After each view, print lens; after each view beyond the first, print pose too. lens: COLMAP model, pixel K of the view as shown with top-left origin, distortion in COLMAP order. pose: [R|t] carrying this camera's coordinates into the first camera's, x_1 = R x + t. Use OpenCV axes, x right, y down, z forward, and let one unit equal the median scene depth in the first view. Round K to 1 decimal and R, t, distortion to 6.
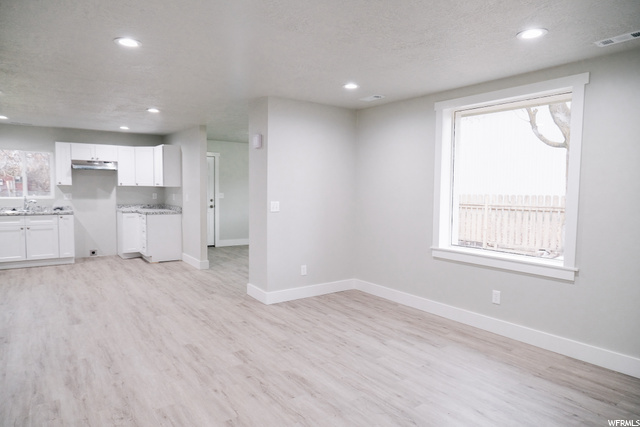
lens RADIAL K [[397.8, 0, 321.3], [0, 397.8, 213.4], [0, 0, 1]] dist [-0.024587, 0.015171]
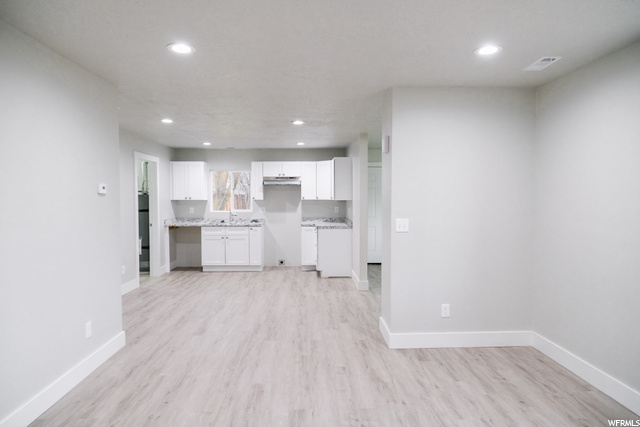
lens RADIAL K [[397.8, 0, 319.6], [0, 397.8, 214.9], [0, 0, 1]] dist [-0.024587, 0.015171]
pose [[0.827323, 0.008489, -0.561663, 0.196657], [-0.022867, 0.999566, -0.018575, -0.019863], [0.561261, 0.028211, 0.827158, 0.267705]]
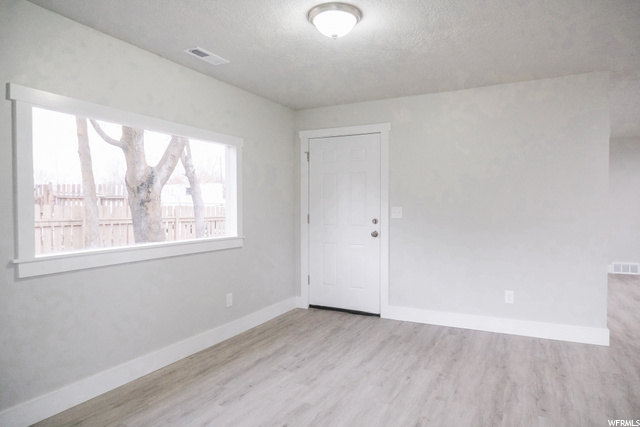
lens RADIAL K [[397.8, 0, 320.2], [0, 397.8, 211.5], [0, 0, 1]] dist [-0.024587, 0.015171]
pose [[-0.451014, -0.020516, 0.892281, -0.637110], [0.056845, 0.997046, 0.051658, -0.102565], [-0.890705, 0.074020, -0.448515, 1.958566]]
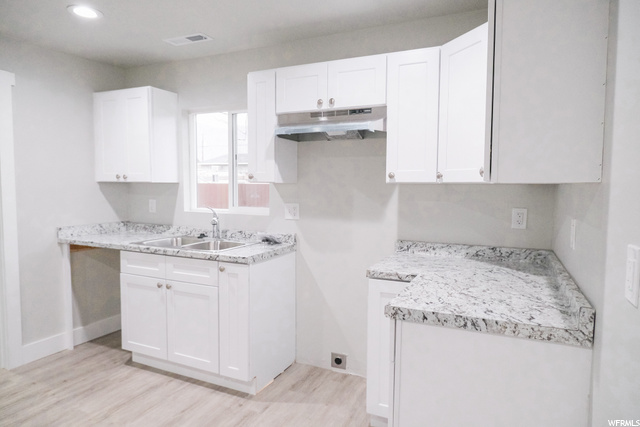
lens RADIAL K [[397.8, 0, 320.9], [0, 397.8, 212.1], [0, 0, 1]] dist [-0.024587, 0.015171]
pose [[0.485370, 0.046332, -0.873080, -0.440699], [-0.058046, 0.998099, 0.020697, -0.085001], [0.872380, 0.040633, 0.487137, 1.347358]]
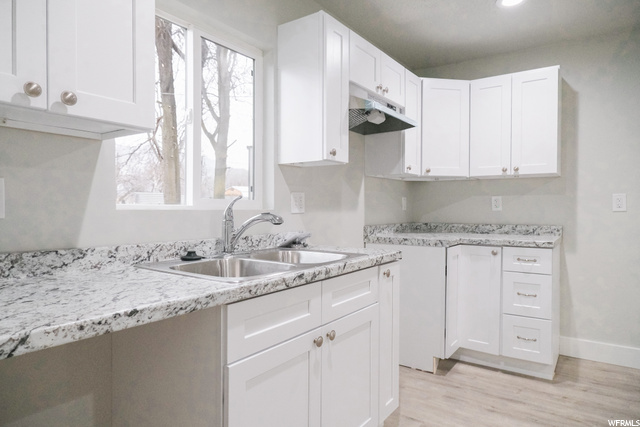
lens RADIAL K [[397.8, 0, 318.8], [0, 397.8, 213.2], [0, 0, 1]] dist [-0.024587, 0.015171]
pose [[0.949557, -0.017633, 0.313098, -1.182950], [0.031855, 0.998677, -0.040367, -0.034281], [-0.311972, 0.048304, 0.948863, 1.129610]]
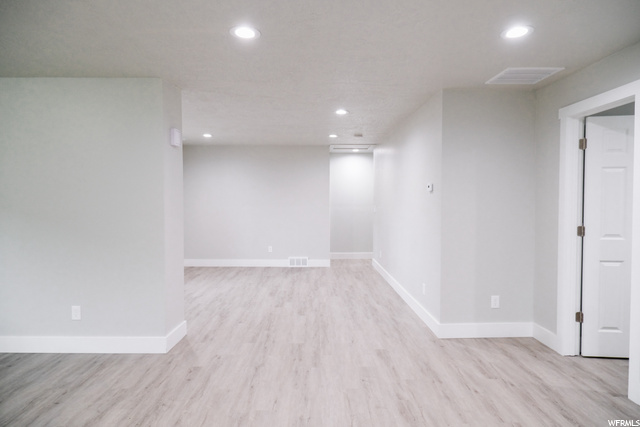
lens RADIAL K [[397.8, 0, 317.1], [0, 397.8, 213.6], [0, 0, 1]] dist [-0.024587, 0.015171]
pose [[-0.810142, -0.035504, 0.585158, -0.890502], [0.022686, 0.995518, 0.091811, -0.104559], [-0.585795, 0.087654, -0.805705, 1.557929]]
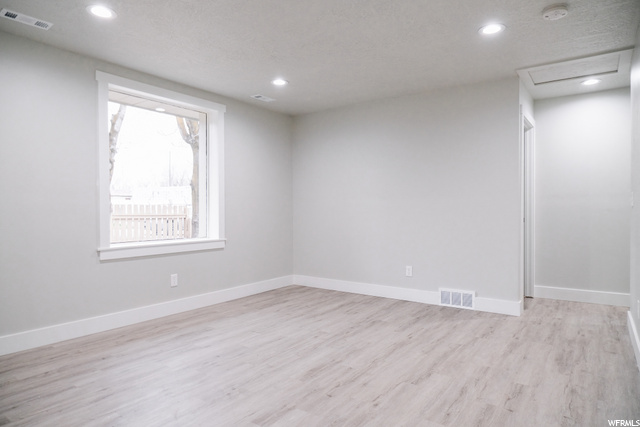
lens RADIAL K [[397.8, 0, 319.3], [0, 397.8, 211.5], [0, 0, 1]] dist [-0.024587, 0.015171]
pose [[-0.313037, -0.017582, 0.949578, -0.601387], [0.056058, 0.997743, 0.036954, 0.005265], [-0.948085, 0.064800, -0.311345, 0.802072]]
